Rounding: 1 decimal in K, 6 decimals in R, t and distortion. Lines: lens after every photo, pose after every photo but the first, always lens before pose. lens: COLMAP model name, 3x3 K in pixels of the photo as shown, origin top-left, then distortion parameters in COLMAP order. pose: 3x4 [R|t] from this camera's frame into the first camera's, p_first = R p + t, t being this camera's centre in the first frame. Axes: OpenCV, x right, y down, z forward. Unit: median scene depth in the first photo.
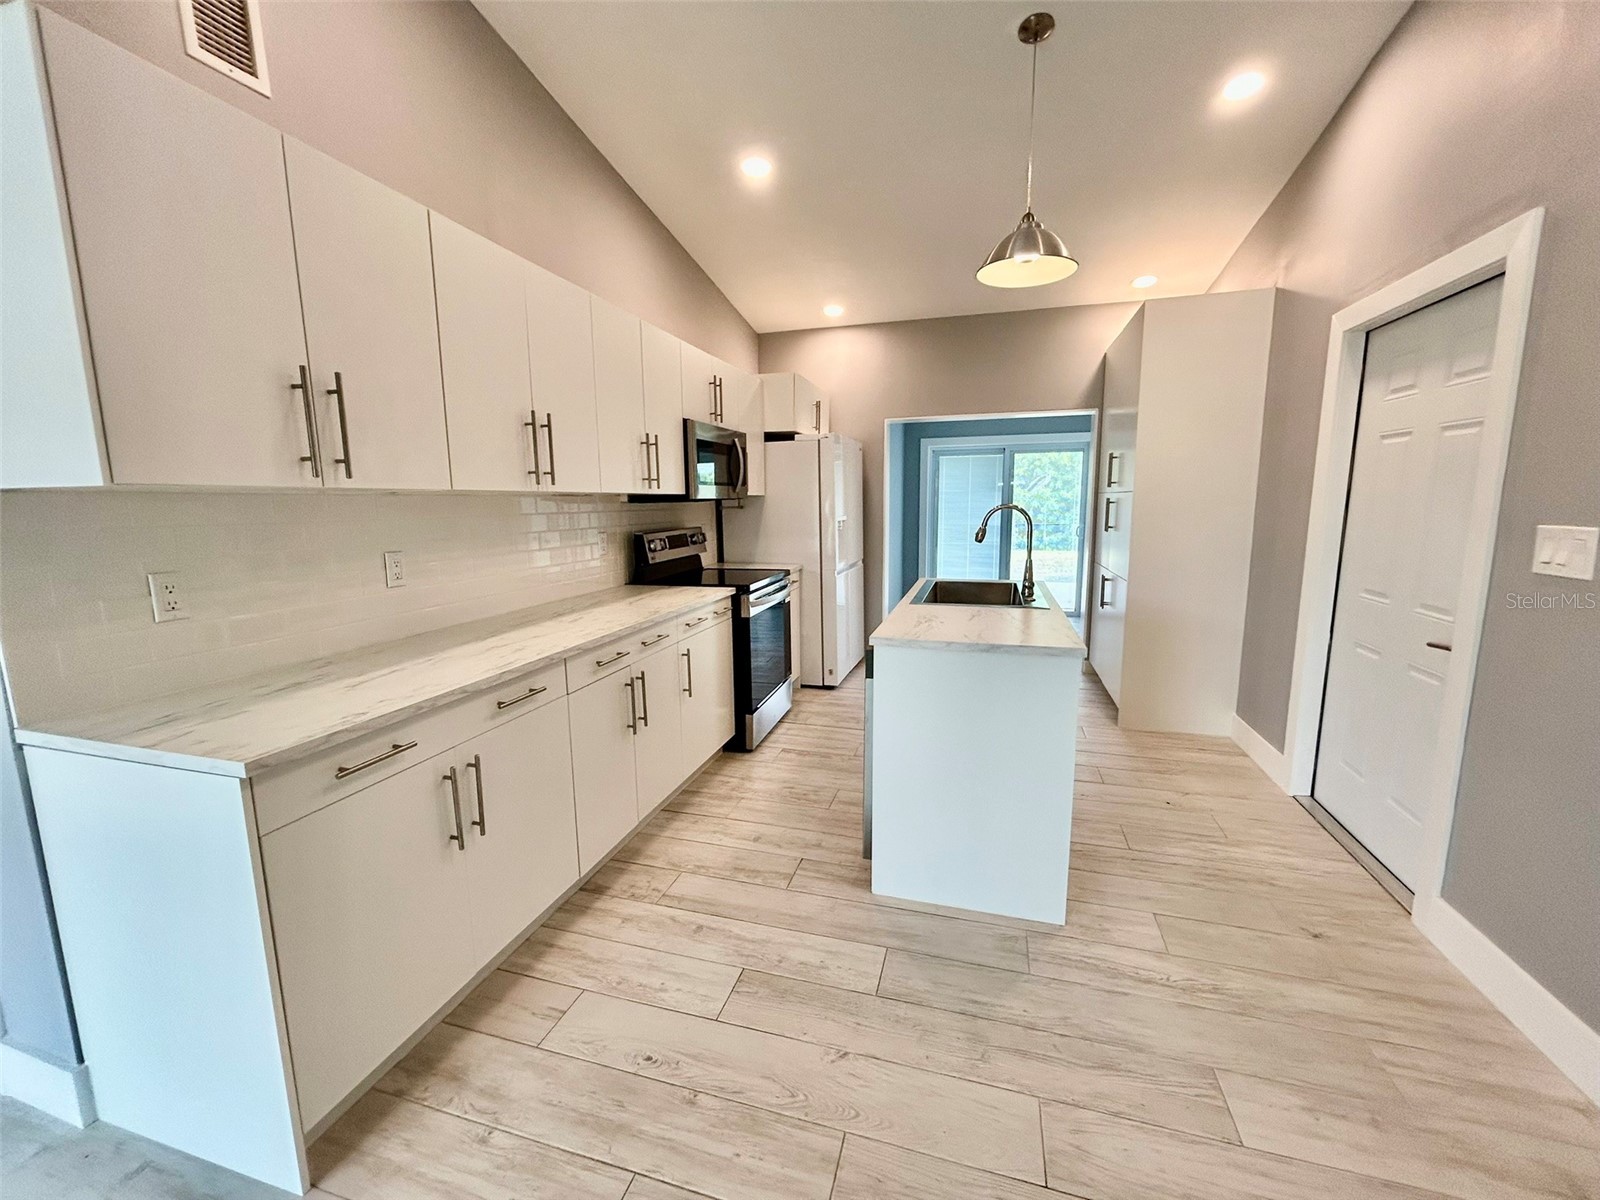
lens RADIAL K [[645.1, 0, 795.0], [0, 645.1, 597.9], [0, 0, 1]] dist [0.002963, -0.000039]
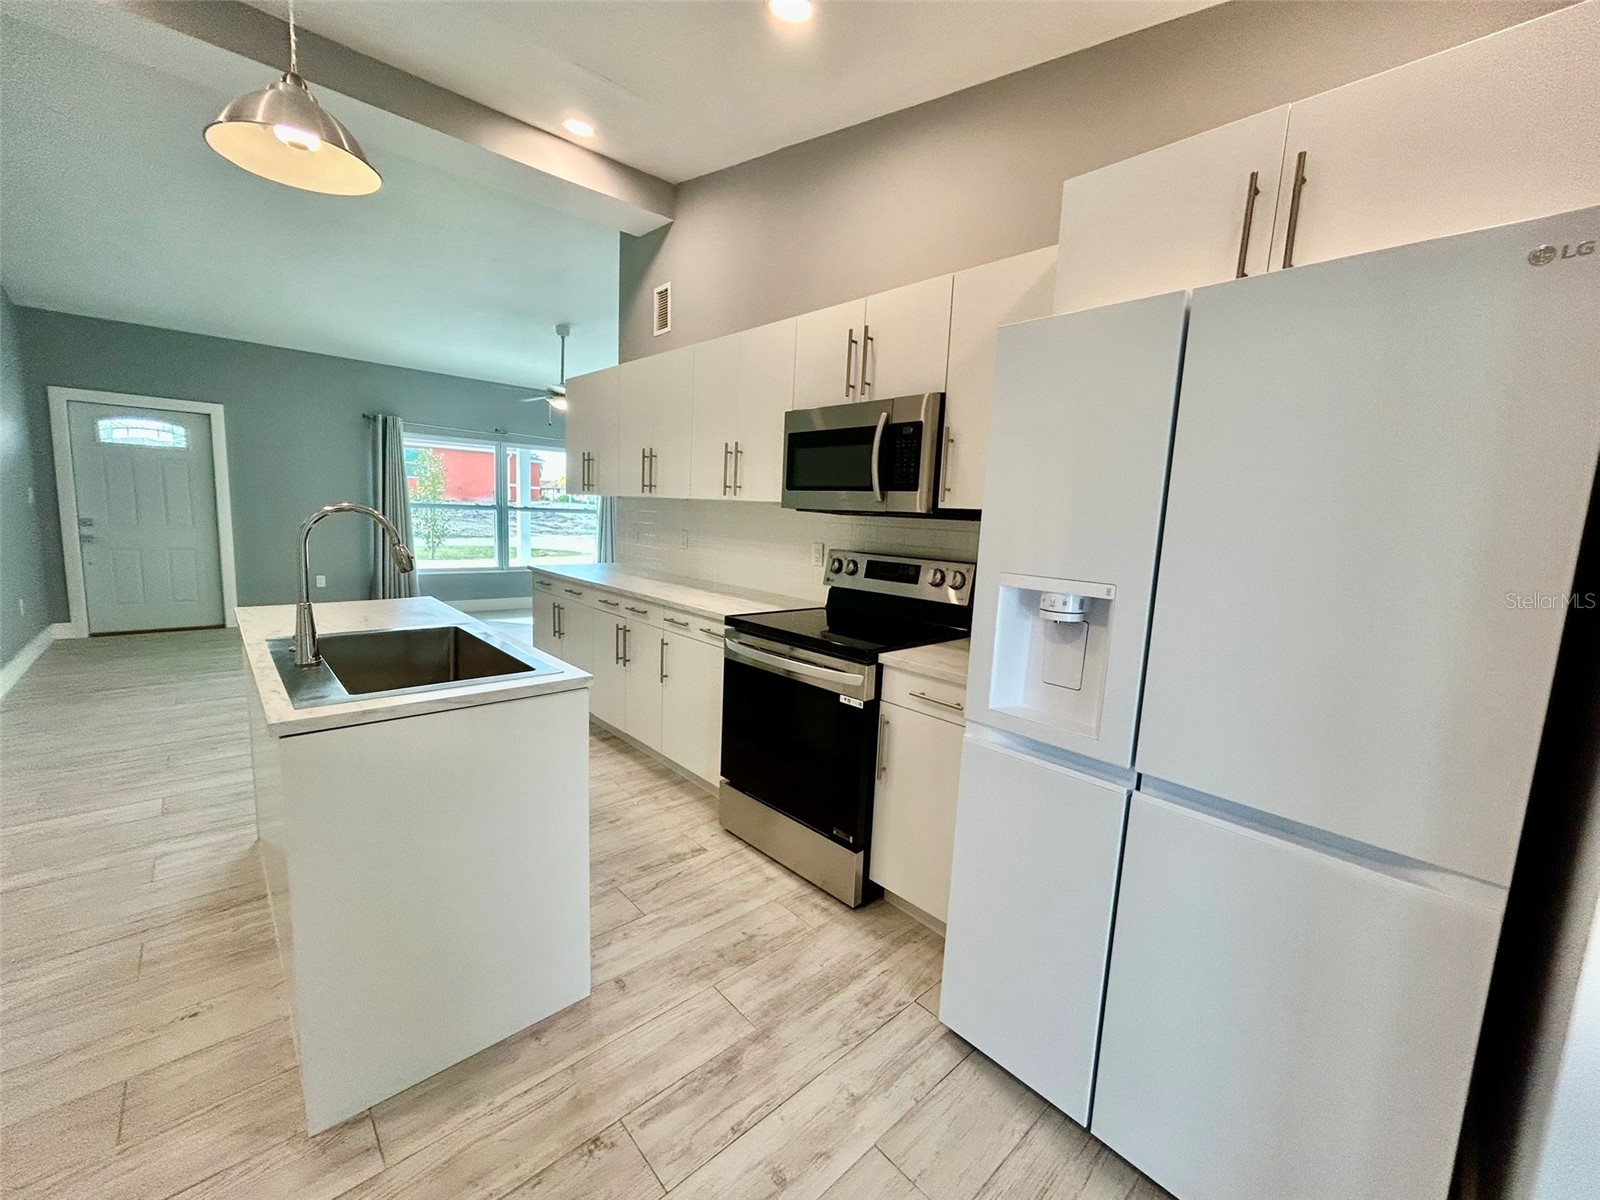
lens RADIAL K [[645.1, 0, 793.0], [0, 645.1, 598.5], [0, 0, 1]] dist [0.002963, -0.000039]
pose [[-0.516138, 0.105965, -0.849925, 0.521455], [-0.170387, 0.959781, 0.223133, -0.217492], [0.839386, 0.259984, -0.477325, 1.361018]]
